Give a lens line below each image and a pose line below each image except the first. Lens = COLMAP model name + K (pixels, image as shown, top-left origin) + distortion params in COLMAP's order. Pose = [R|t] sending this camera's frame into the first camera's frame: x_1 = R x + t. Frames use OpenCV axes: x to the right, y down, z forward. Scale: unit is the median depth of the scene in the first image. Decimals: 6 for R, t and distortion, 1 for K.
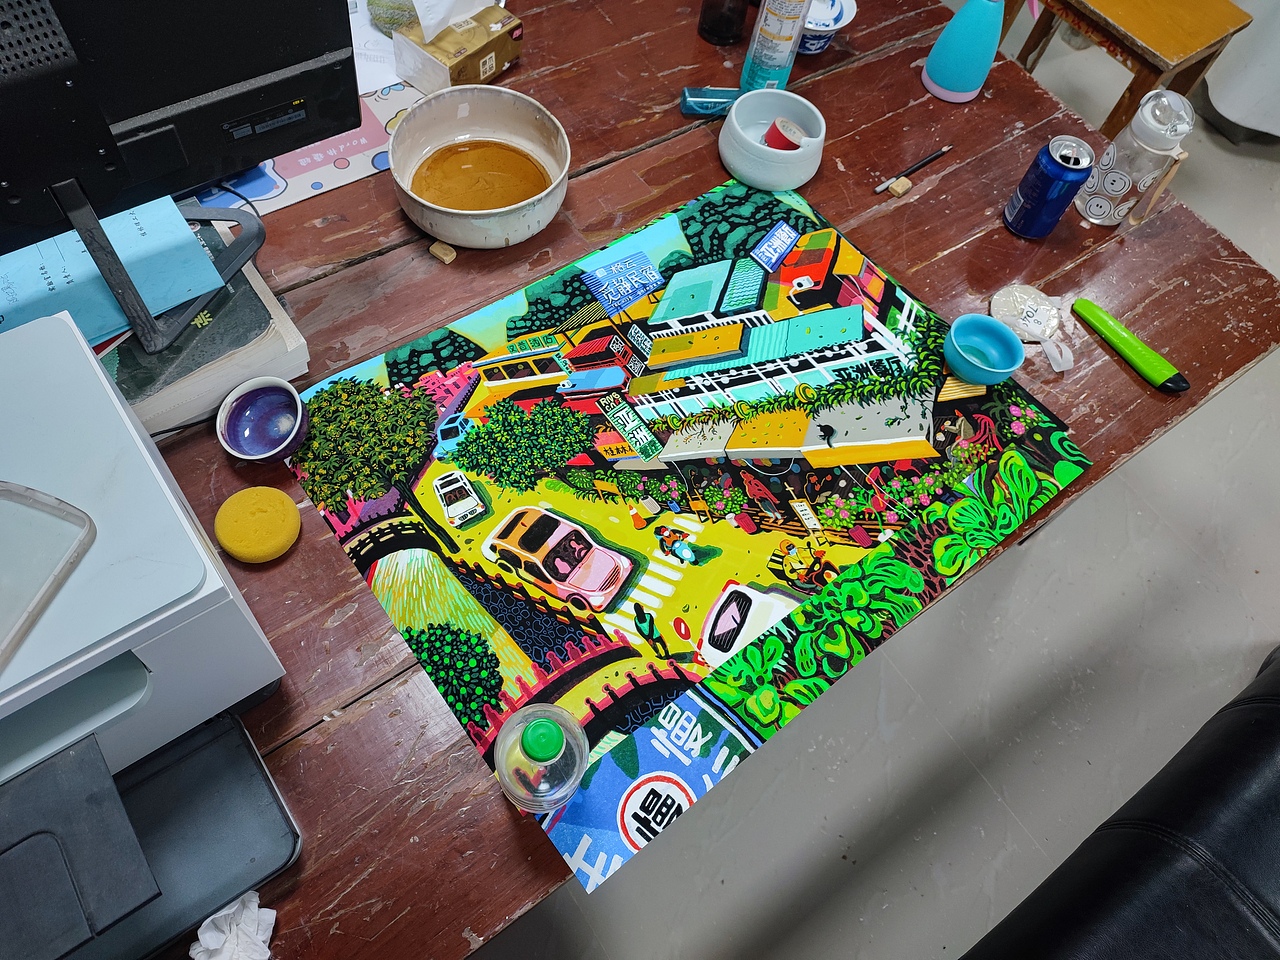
lens RADIAL K [[944.5, 0, 640.0], [0, 944.5, 480.0], [0, 0, 1]] dist [0.037031, -0.036018]
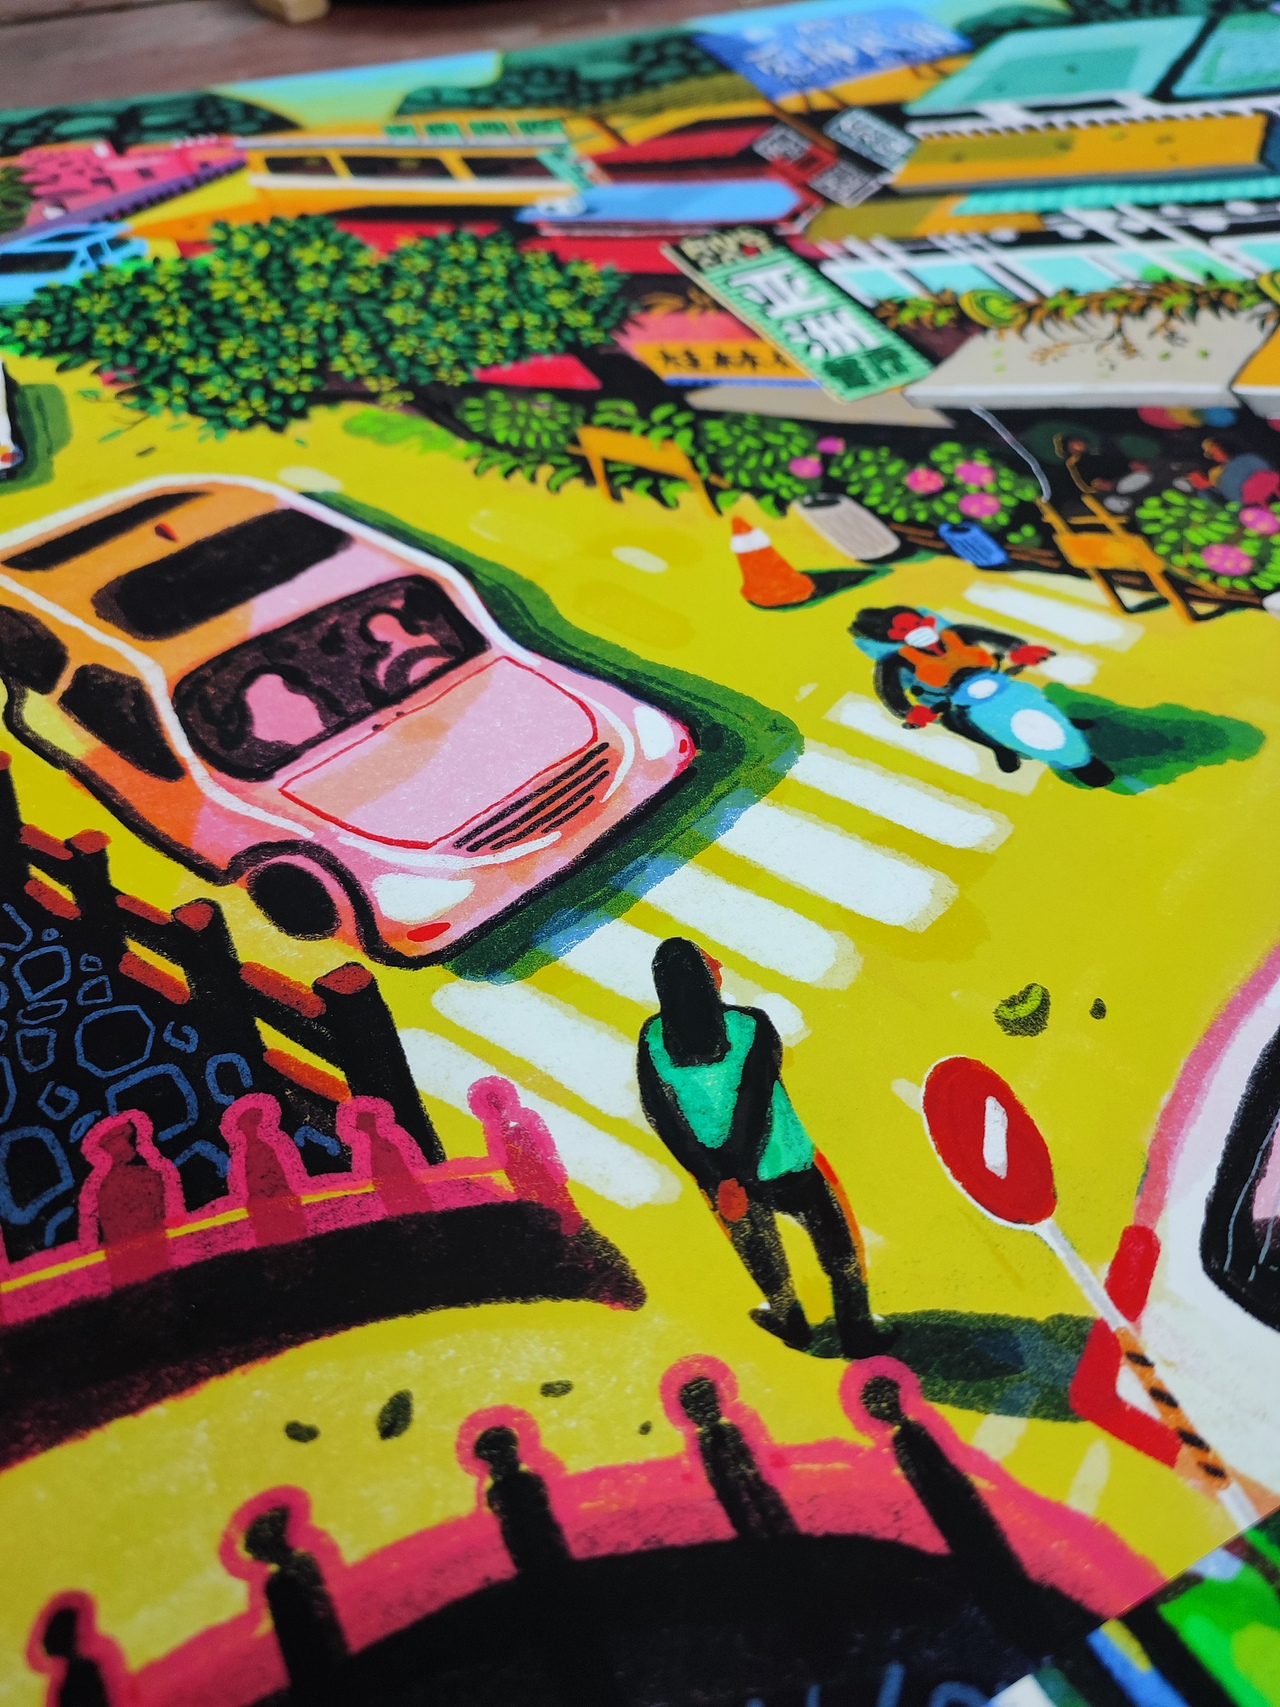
lens RADIAL K [[1294.5, 0, 640.0], [0, 1294.5, 853.5], [0, 0, 1]] dist [-0.023976, 0.001065]
pose [[0.972271, 0.054575, -0.227401, 0.033582], [-0.106877, 0.968595, -0.224503, 0.153534], [0.208007, 0.242582, 0.947569, 0.756566]]
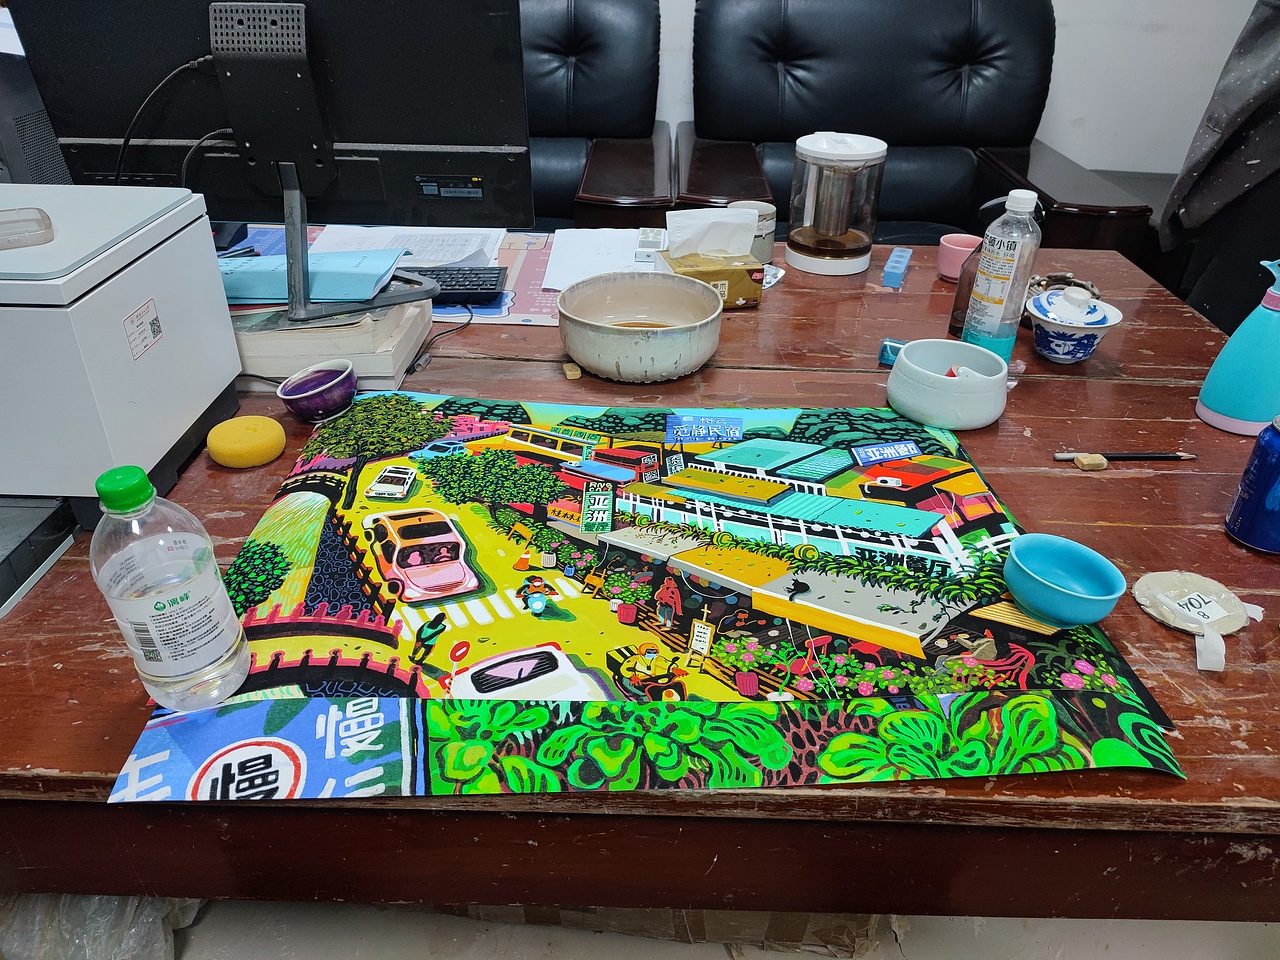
lens RADIAL K [[944.5, 0, 640.0], [0, 944.5, 480.0], [0, 0, 1]] dist [0.037031, -0.036018]
pose [[0.793226, 0.220735, -0.567511, 0.549109], [-0.493773, 0.778561, -0.387337, 0.261371], [0.356344, 0.587468, 0.726568, 0.360800]]
